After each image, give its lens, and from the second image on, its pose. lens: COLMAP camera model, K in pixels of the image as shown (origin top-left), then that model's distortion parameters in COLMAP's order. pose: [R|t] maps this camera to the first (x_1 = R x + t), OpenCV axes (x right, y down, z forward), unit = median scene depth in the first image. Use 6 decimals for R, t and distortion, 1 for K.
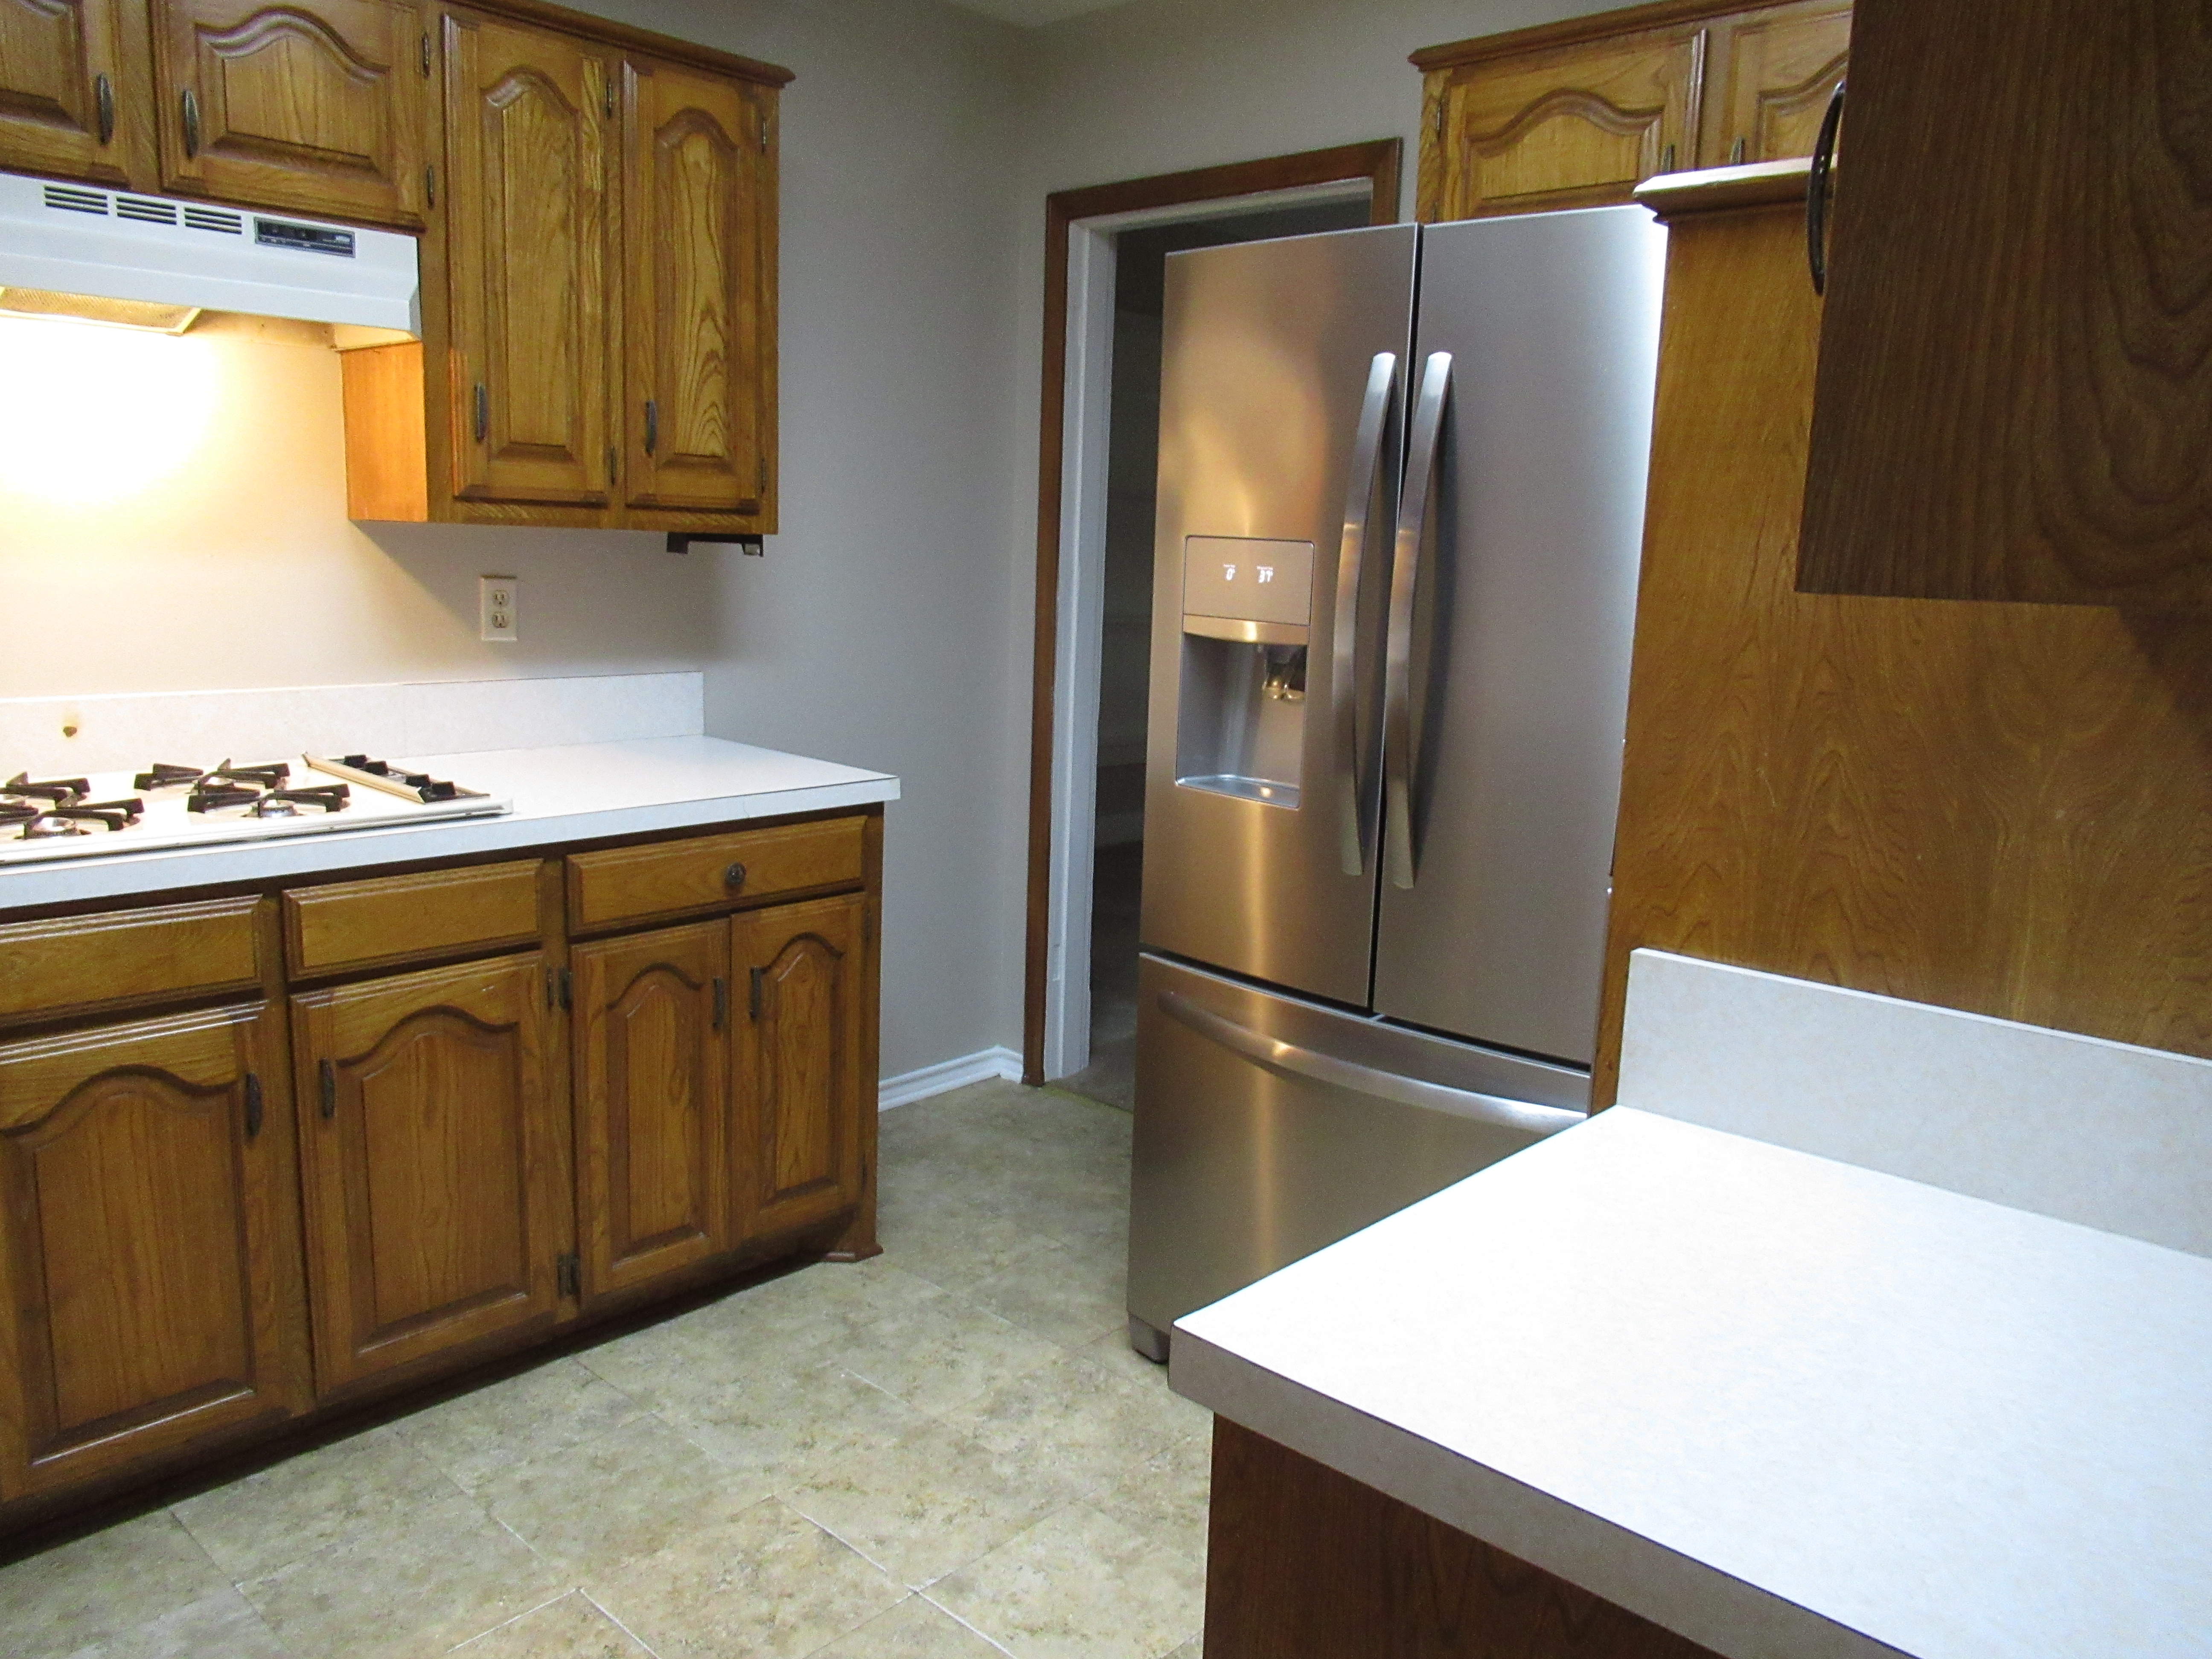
lens RADIAL K [[1633.8, 0, 1102.6], [0, 1633.8, 847.7], [0, 0, 1]] dist [-0.012591, -0.001198]
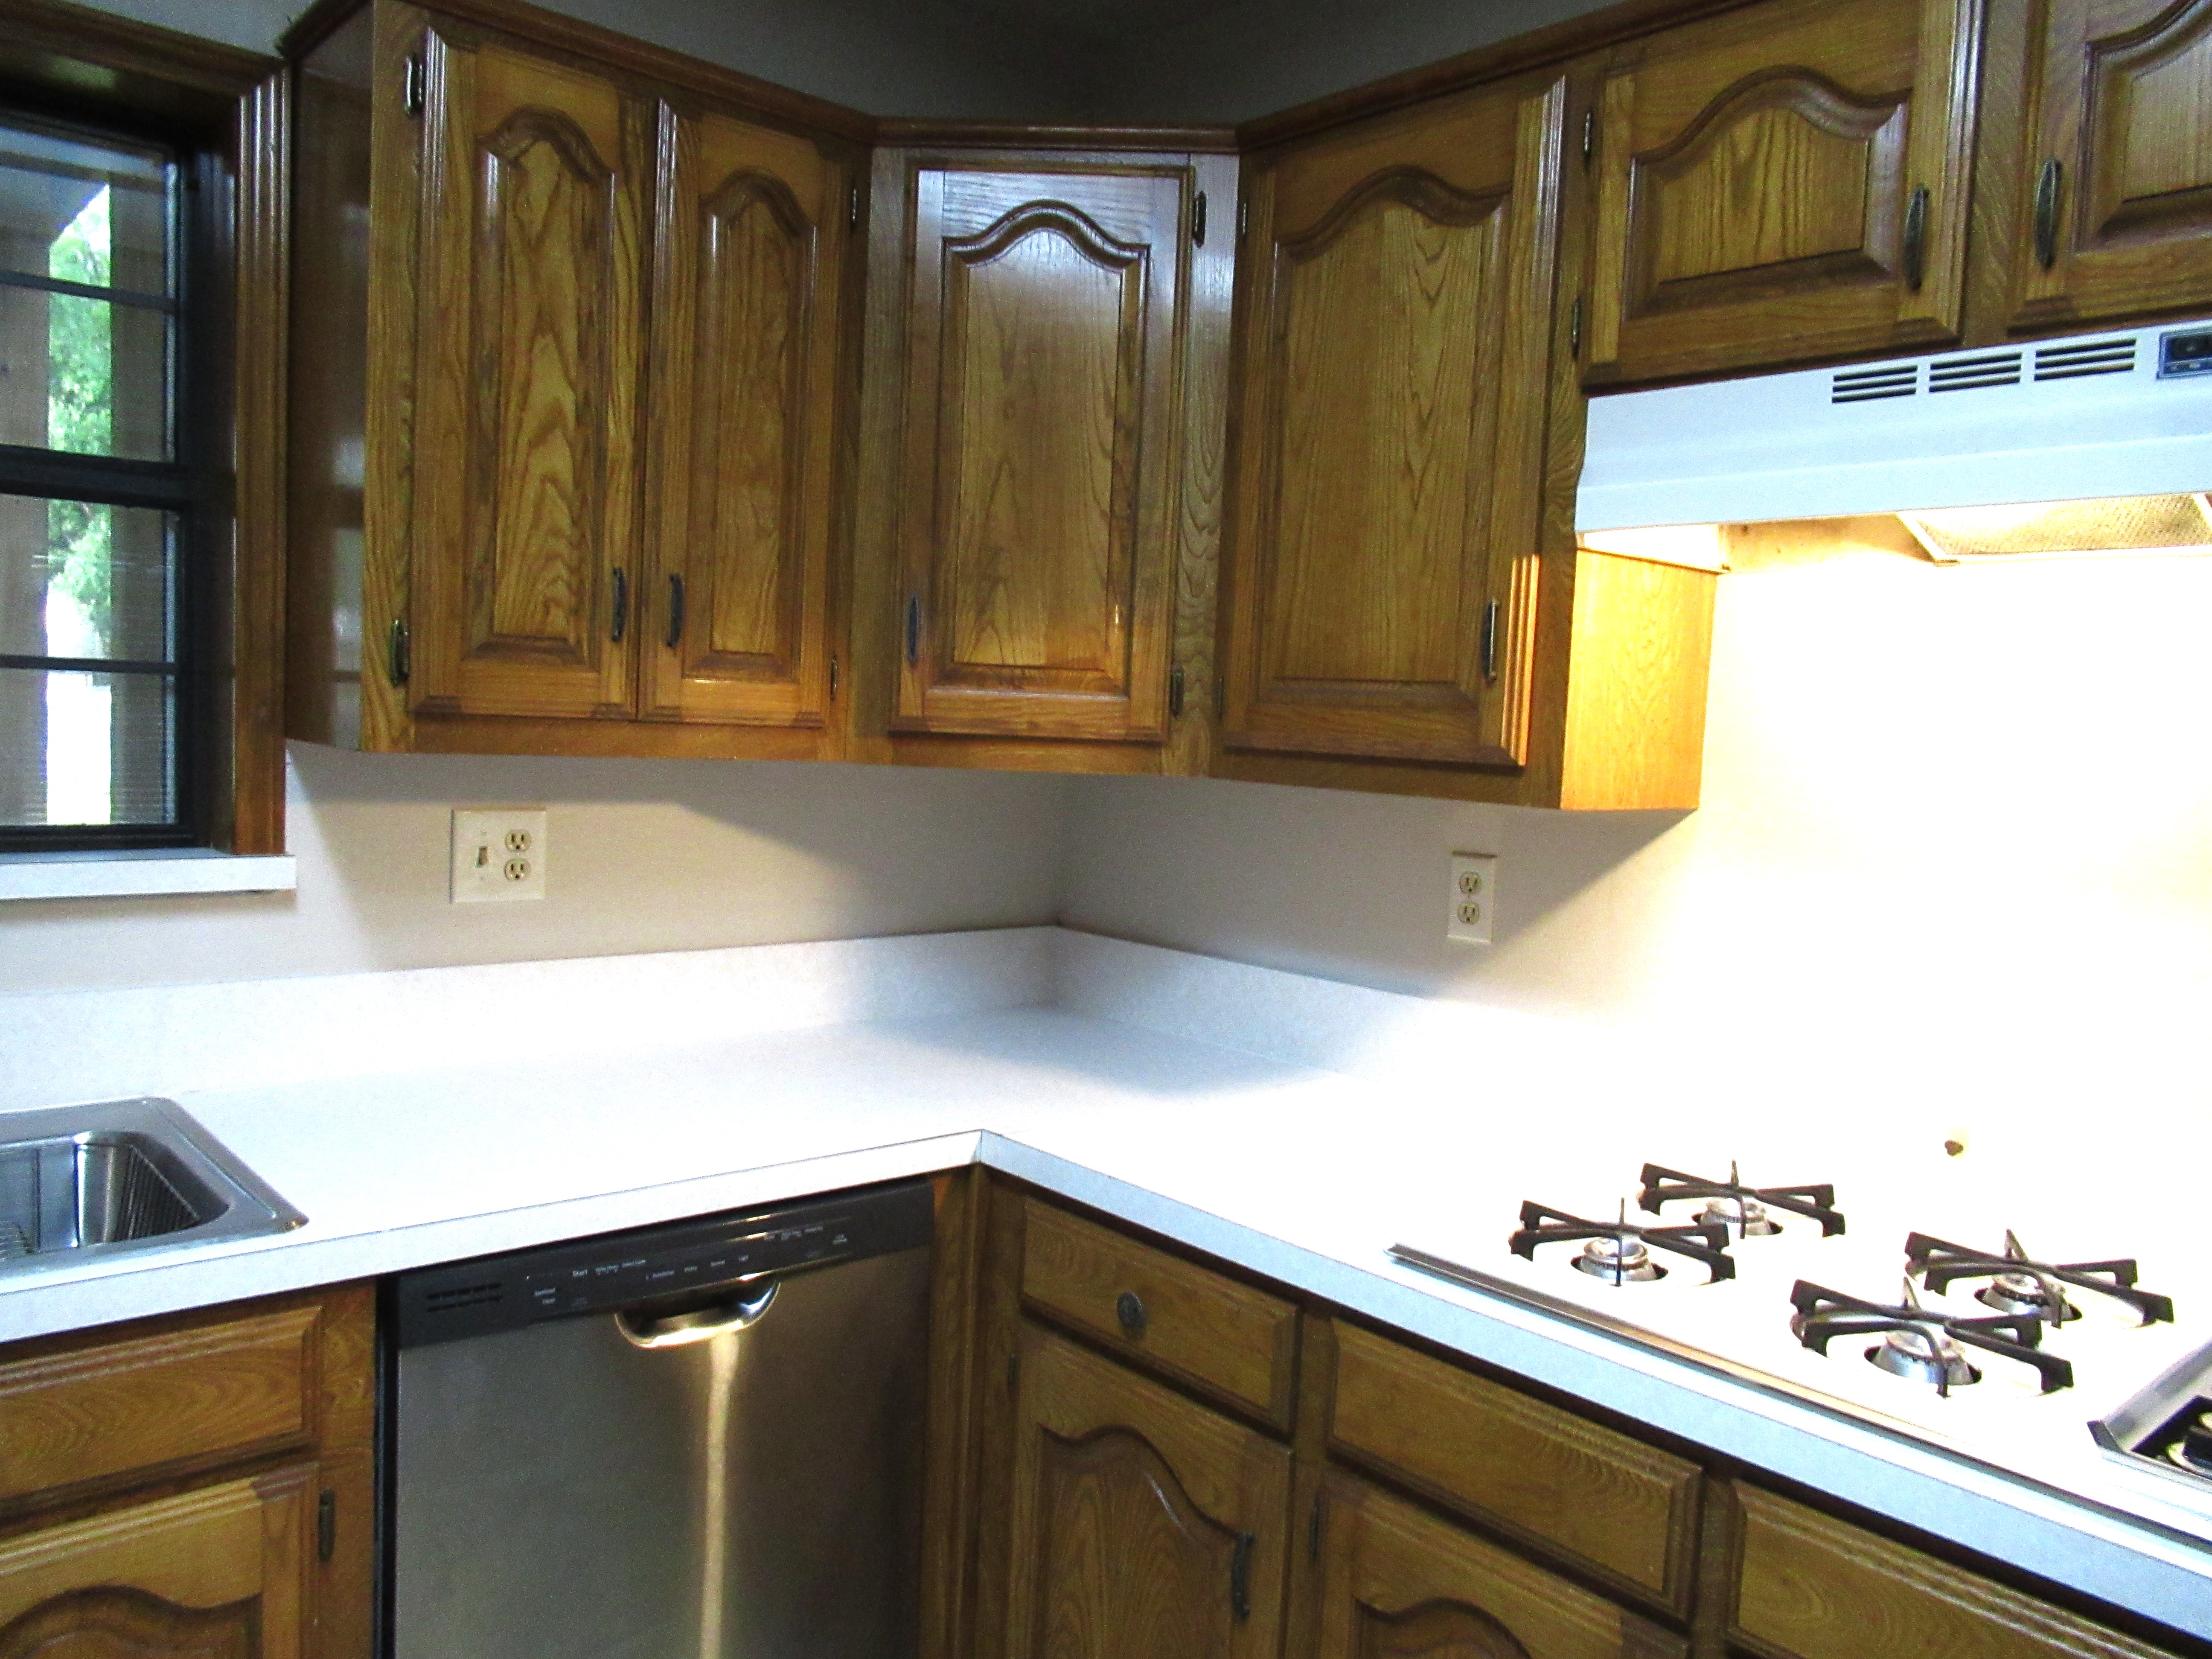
lens RADIAL K [[1644.9, 0, 1093.8], [0, 1644.9, 839.2], [0, 0, 1]] dist [-0.010931, 0.002861]
pose [[-0.102008, 0.036348, -0.994119, 0.078284], [-0.233169, 0.970620, 0.059415, -0.154357], [0.967071, 0.237858, -0.090536, 0.683764]]
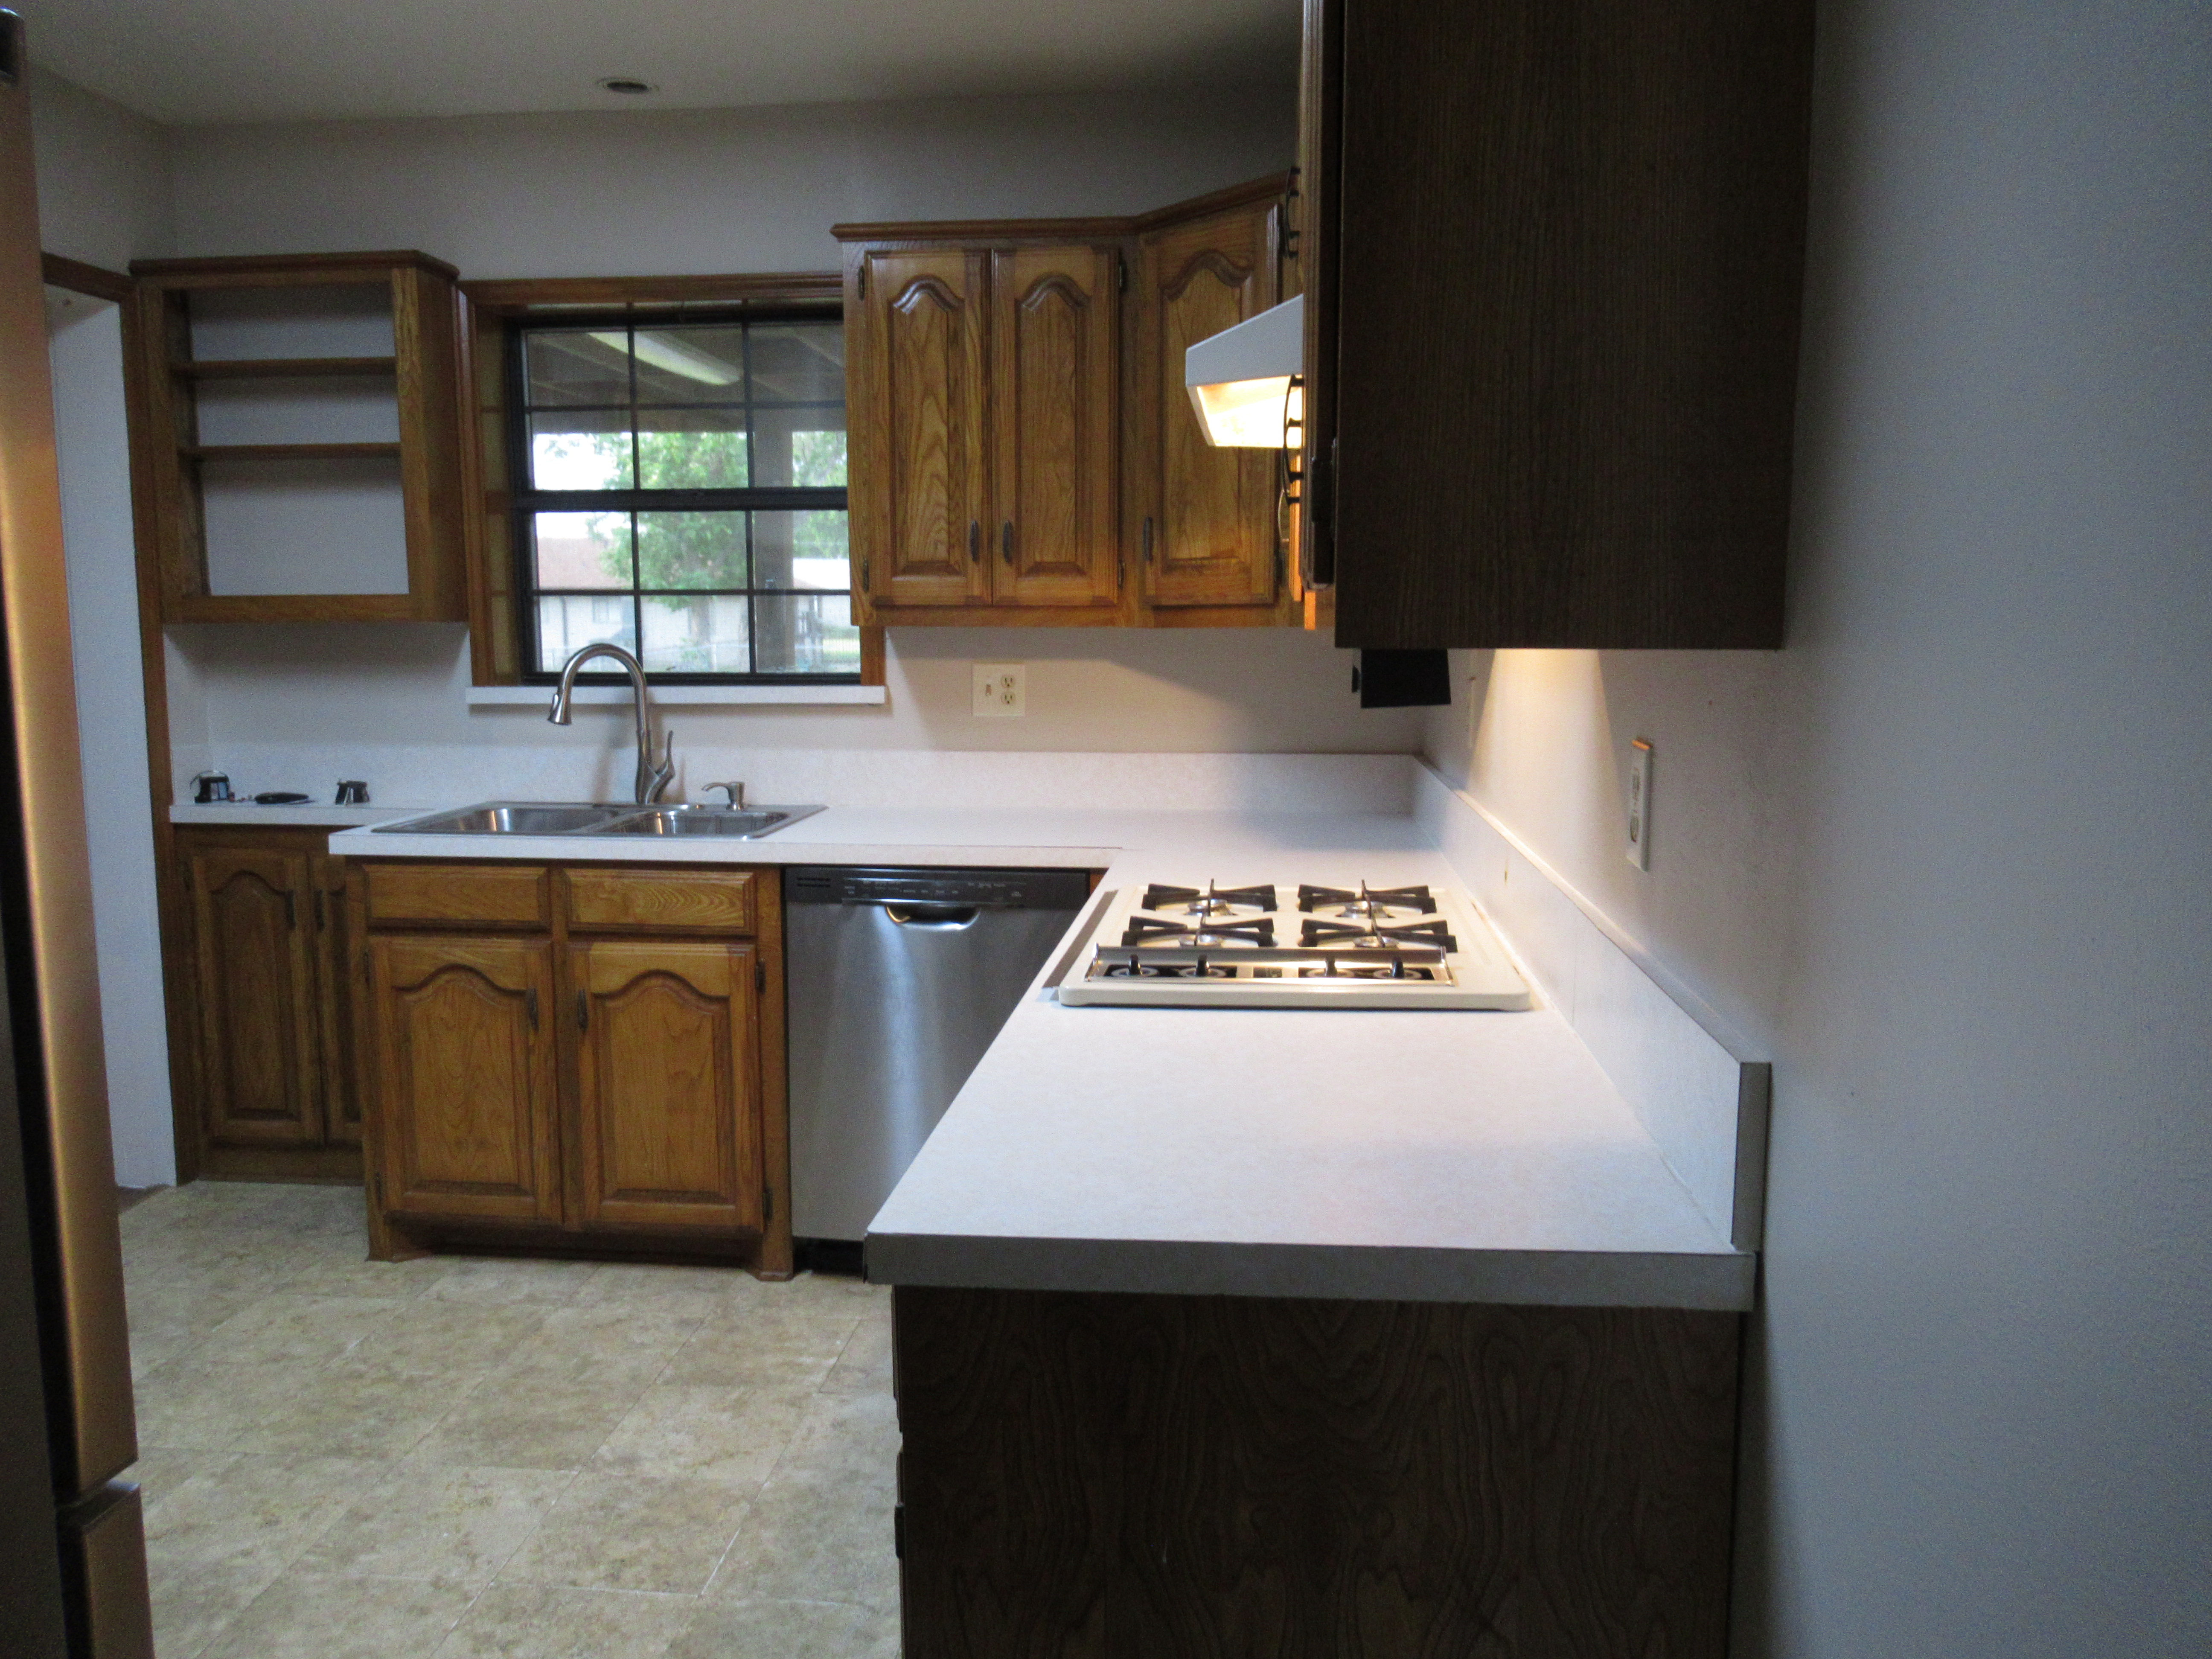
lens RADIAL K [[1644.9, 0, 1093.8], [0, 1644.9, 839.2], [0, 0, 1]] dist [-0.010931, 0.002861]
pose [[-0.804709, 0.040795, -0.592267, 0.079860], [-0.139249, 0.956835, 0.255102, -0.288773], [0.577108, 0.287756, -0.764293, 1.554245]]
